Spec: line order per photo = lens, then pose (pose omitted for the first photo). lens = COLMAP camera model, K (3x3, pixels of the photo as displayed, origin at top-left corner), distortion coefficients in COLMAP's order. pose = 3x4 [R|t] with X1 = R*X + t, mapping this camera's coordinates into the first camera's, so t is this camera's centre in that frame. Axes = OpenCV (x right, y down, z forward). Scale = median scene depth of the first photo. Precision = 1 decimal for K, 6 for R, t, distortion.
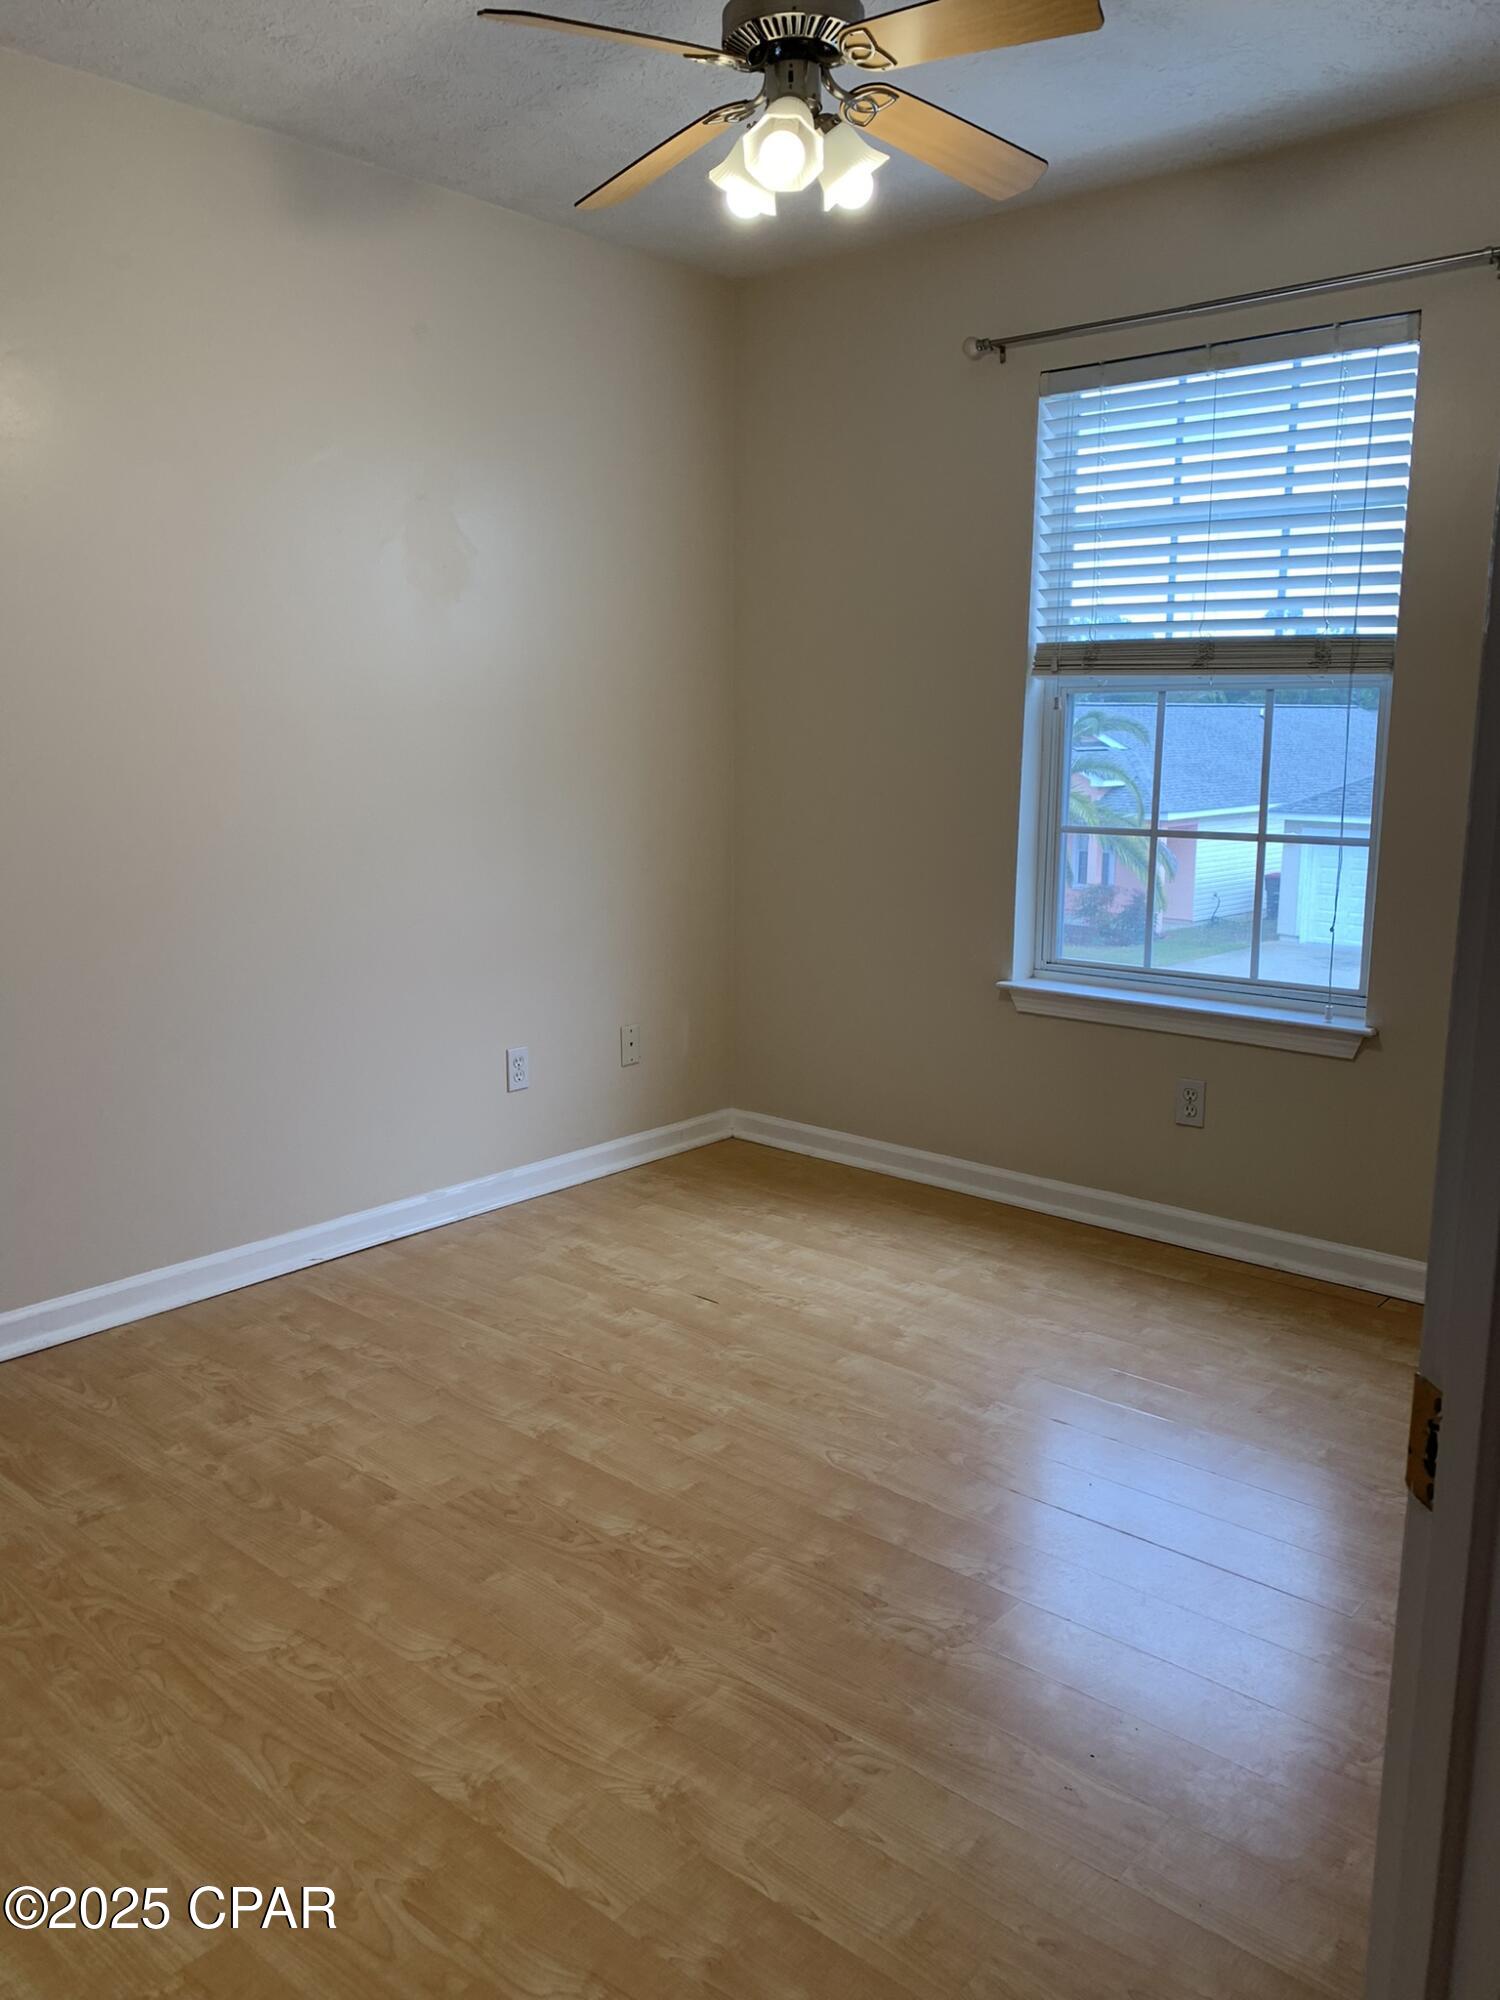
lens RADIAL K [[1535.5, 0, 753.4], [0, 1535.5, 998.2], [0, 0, 1]] dist [0.025216, -0.000066]
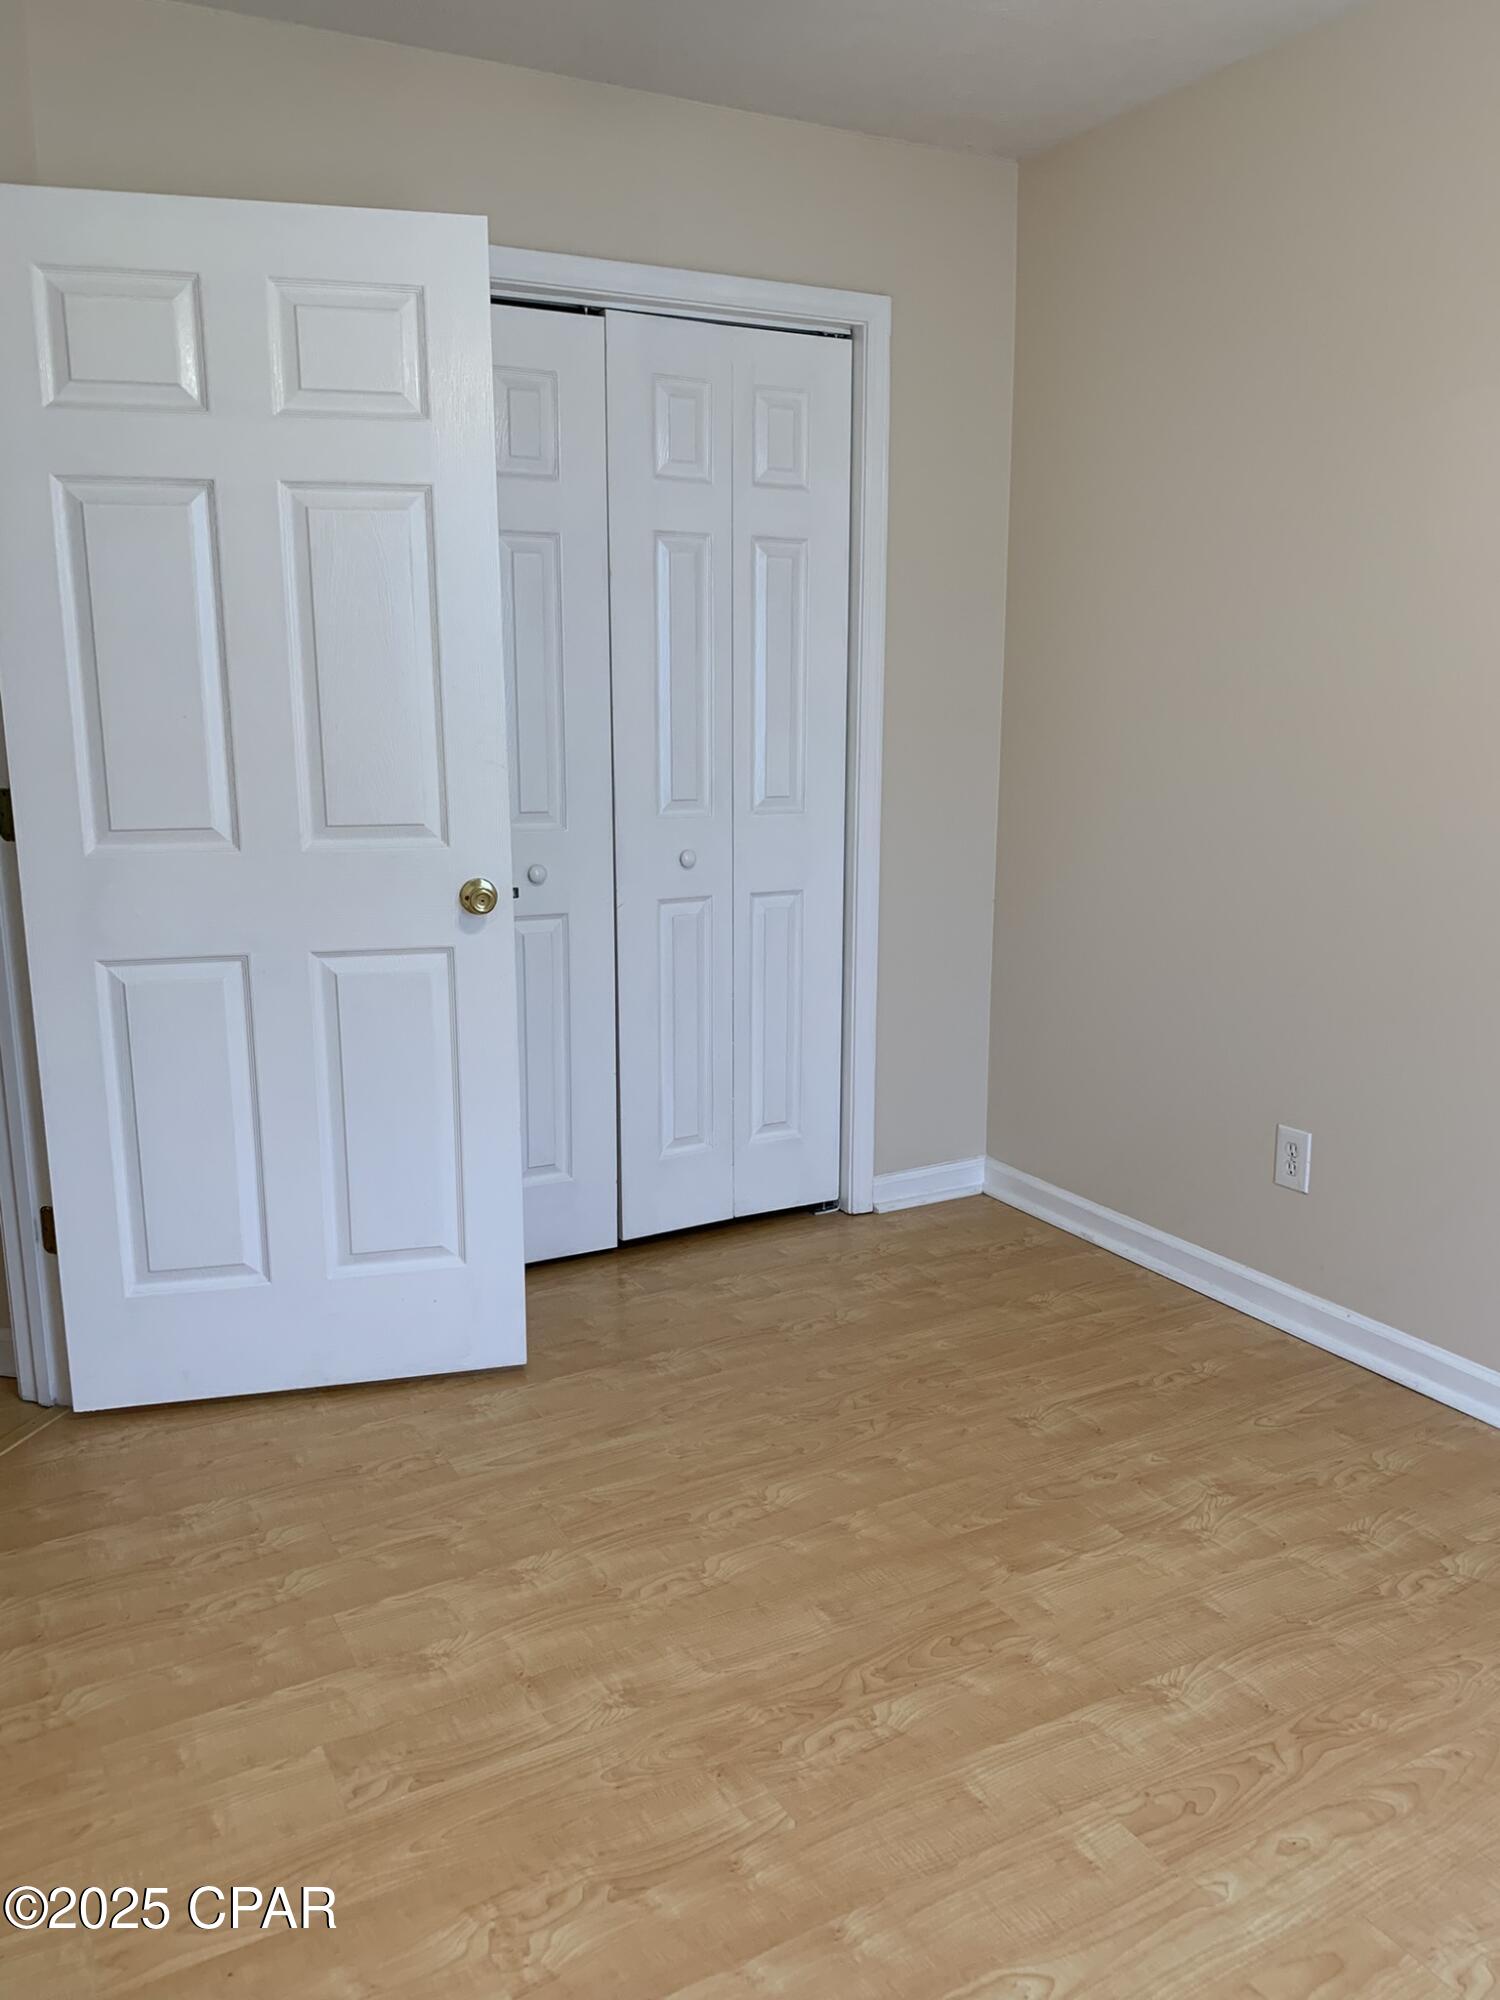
lens RADIAL K [[1535.5, 0, 747.0], [0, 1535.5, 988.0], [0, 0, 1]] dist [0.025216, -0.000066]
pose [[-0.337333, 0.191511, -0.921700, 0.648482], [-0.160537, 0.953044, 0.256778, -0.236950], [0.927596, 0.234586, -0.290748, 1.108938]]
